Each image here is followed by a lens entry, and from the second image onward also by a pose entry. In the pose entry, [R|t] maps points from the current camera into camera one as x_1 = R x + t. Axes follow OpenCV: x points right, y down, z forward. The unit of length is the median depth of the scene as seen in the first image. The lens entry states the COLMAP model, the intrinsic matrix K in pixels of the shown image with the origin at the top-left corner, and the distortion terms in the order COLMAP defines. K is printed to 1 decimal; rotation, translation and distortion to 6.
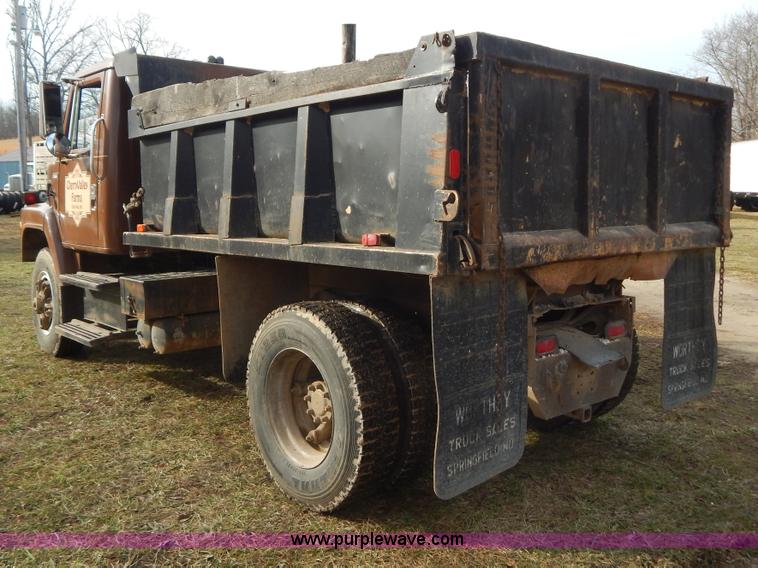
lens RADIAL K [[748.3, 0, 352.9], [0, 748.3, 283.7], [0, 0, 1]] dist [0.000975, -0.009329]
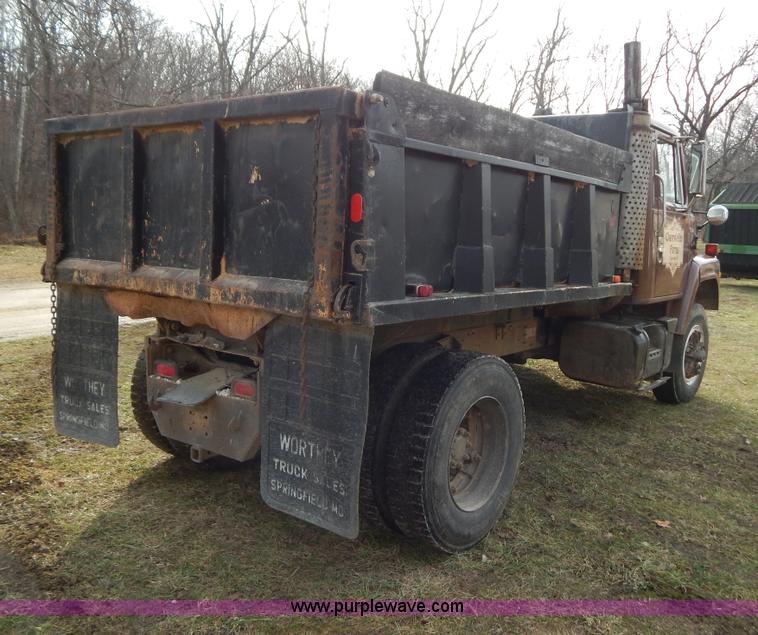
lens RADIAL K [[709.0, 0, 379.0], [0, 709.0, 317.5], [0, 0, 1]] dist [0.004808, 0.009830]
pose [[0.206227, 0.132332, -0.969515, 1.465800], [-0.149250, 0.983474, 0.102490, -0.163482], [0.967055, 0.123564, 0.222570, 1.164261]]
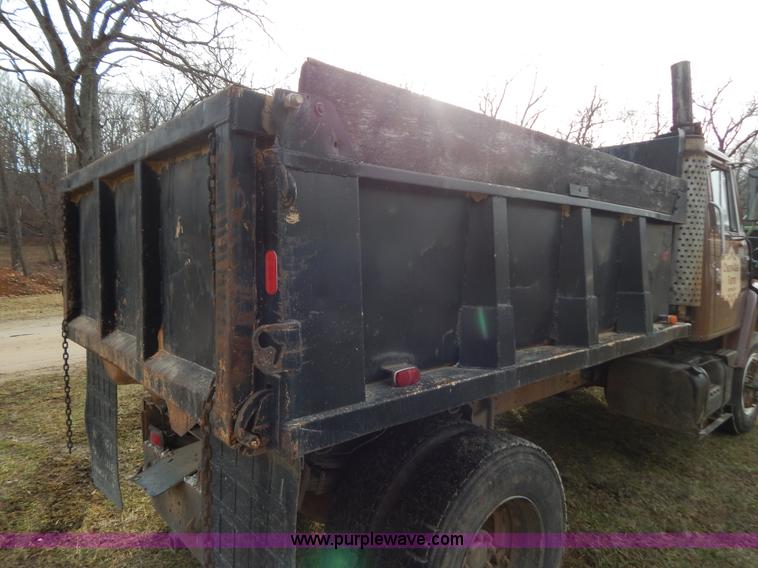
lens RADIAL K [[493.3, 0, 376.3], [0, 493.3, 295.9], [0, 0, 1]] dist [0.003244, -0.002151]
pose [[0.030307, 0.090627, -0.995424, 1.015109], [-0.117139, 0.989341, 0.086506, -0.224510], [0.992653, 0.113981, 0.040600, 1.372654]]
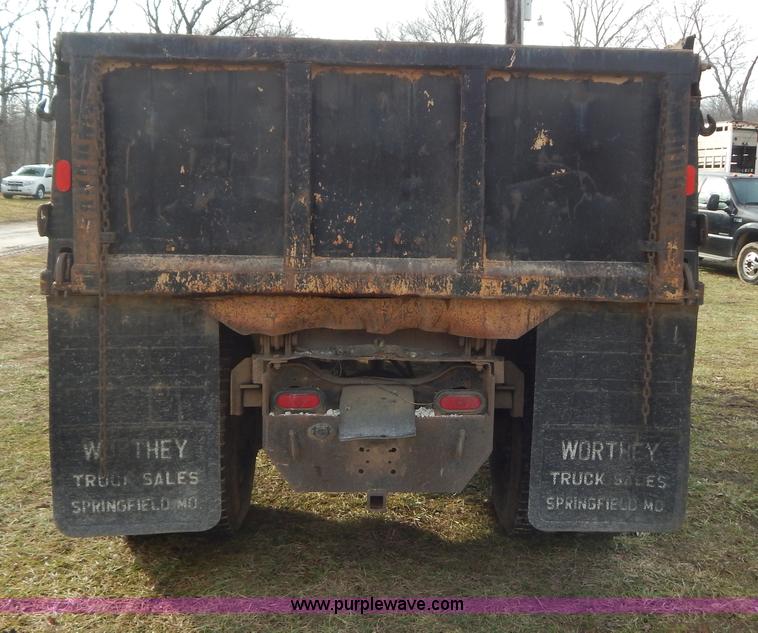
lens RADIAL K [[888.0, 0, 379.0], [0, 888.0, 316.5], [0, 0, 1]] dist [-0.002943, -0.004758]
pose [[0.784439, 0.098619, -0.612315, 0.986123], [-0.093450, 0.994800, 0.040503, -0.058846], [0.613125, 0.025448, 0.789576, 0.327780]]
